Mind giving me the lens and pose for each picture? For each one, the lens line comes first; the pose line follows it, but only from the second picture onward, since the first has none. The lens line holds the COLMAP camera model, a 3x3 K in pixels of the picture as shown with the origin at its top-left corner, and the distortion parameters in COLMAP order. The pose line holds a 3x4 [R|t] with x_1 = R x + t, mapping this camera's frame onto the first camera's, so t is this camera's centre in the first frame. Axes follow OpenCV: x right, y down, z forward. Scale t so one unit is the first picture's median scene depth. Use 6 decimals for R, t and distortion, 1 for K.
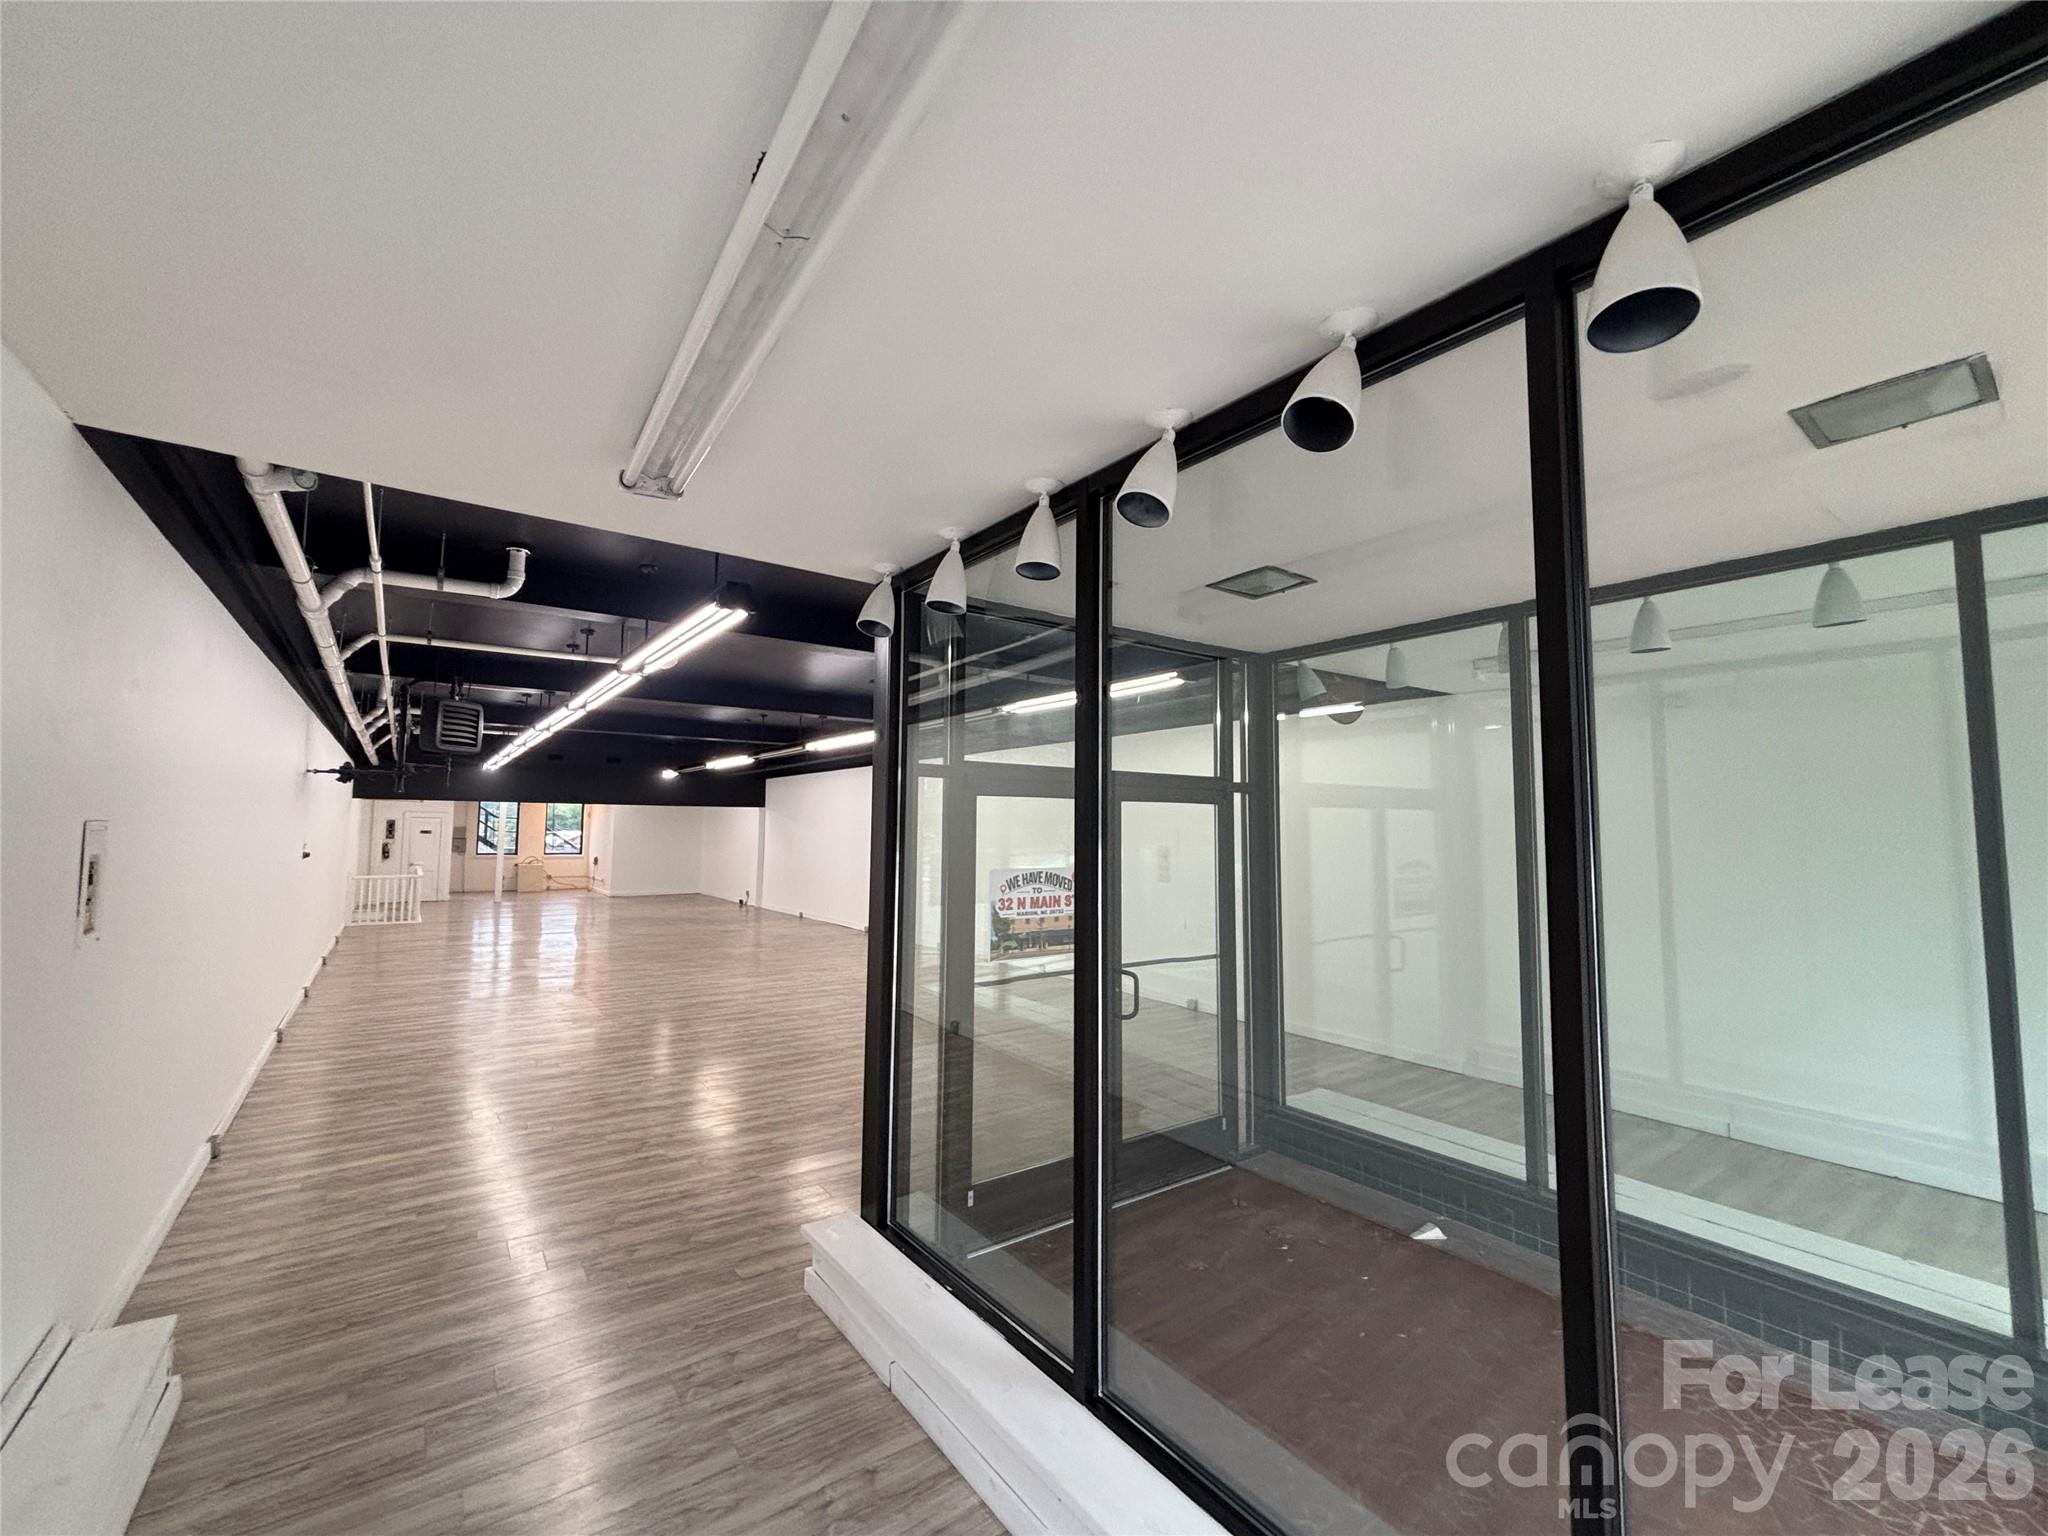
lens RADIAL K [[821.3, 0, 1023.3], [0, 821.3, 769.6], [0, 0, 1]] dist [-0.000960, -0.000073]
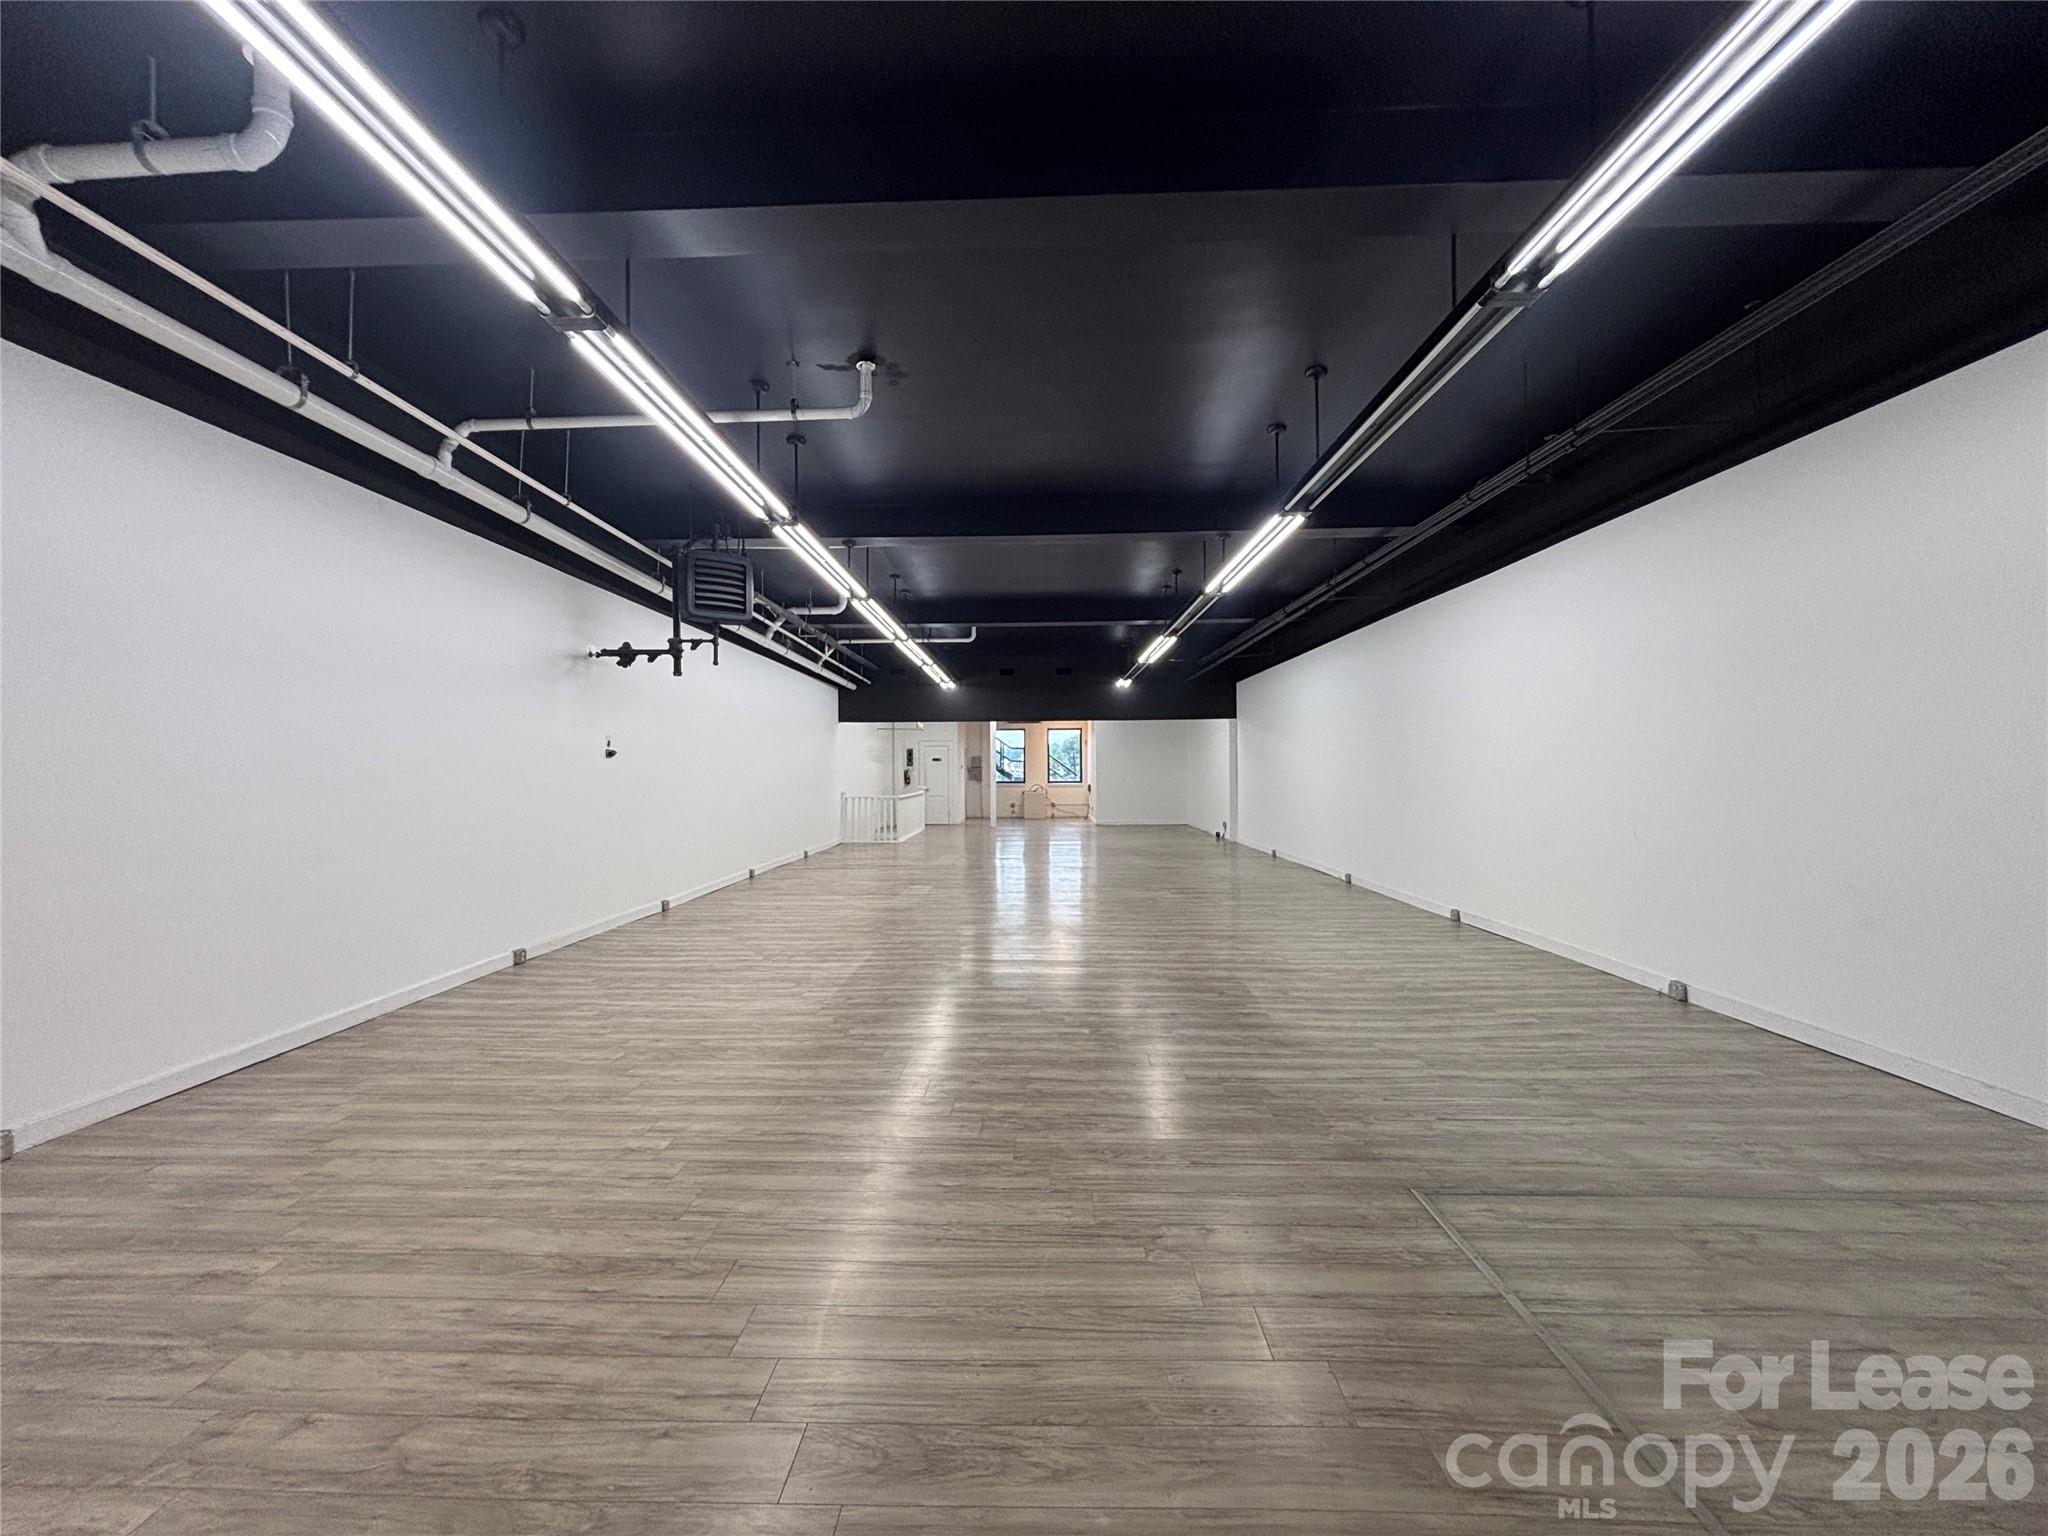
lens RADIAL K [[821.3, 0, 1009.3], [0, 821.3, 768.4], [0, 0, 1]] dist [-0.000960, -0.000073]
pose [[0.784028, -0.017011, -0.620493, 0.005317], [0.060674, 0.996938, 0.049334, 0.040758], [0.617753, -0.076327, 0.782659, 0.225733]]
